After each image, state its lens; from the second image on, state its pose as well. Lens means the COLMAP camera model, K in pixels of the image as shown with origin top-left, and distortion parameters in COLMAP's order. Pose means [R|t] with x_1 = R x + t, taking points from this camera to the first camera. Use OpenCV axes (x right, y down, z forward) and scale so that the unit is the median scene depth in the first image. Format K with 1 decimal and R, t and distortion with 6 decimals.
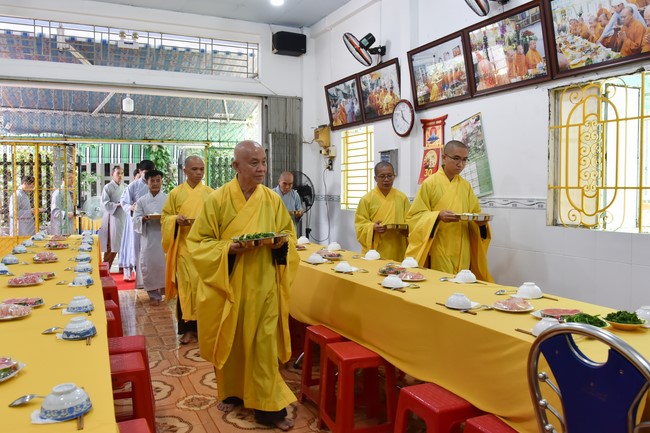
lens RADIAL K [[515.7, 0, 324.5], [0, 515.7, 201.3], [0, 0, 1]] dist [-0.053517, 0.002807]
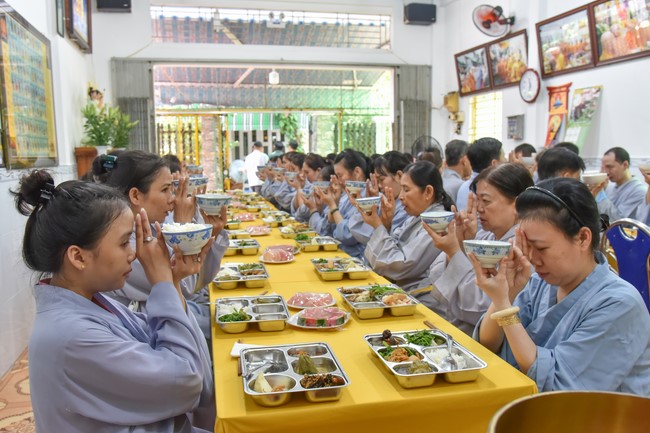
lens RADIAL K [[542.9, 0, 325.0], [0, 542.9, 216.5], [0, 0, 1]] dist [-0.036195, 0.001171]
pose [[0.976887, 0.016912, -0.213085, -0.018021], [0.002357, 0.995952, 0.089854, 0.008343], [0.213742, -0.088279, 0.972893, -0.177044]]
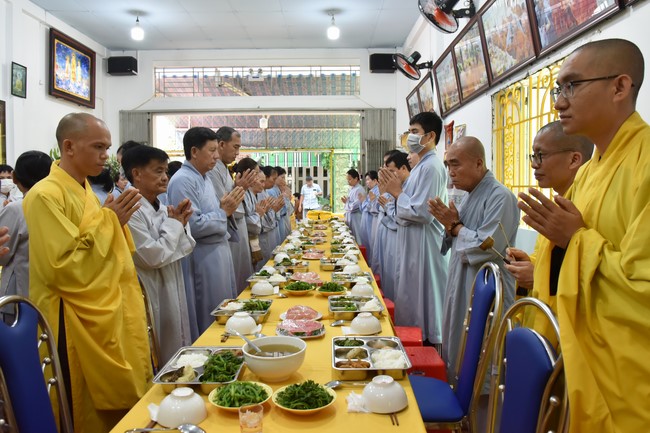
lens RADIAL K [[470.8, 0, 323.3], [0, 470.8, 187.5], [0, 0, 1]] dist [-0.054097, -0.000276]
pose [[0.907597, -0.002824, -0.419832, 0.282300], [-0.006684, 0.999753, -0.021176, -0.001197], [0.419788, 0.022025, 0.907355, -0.020257]]
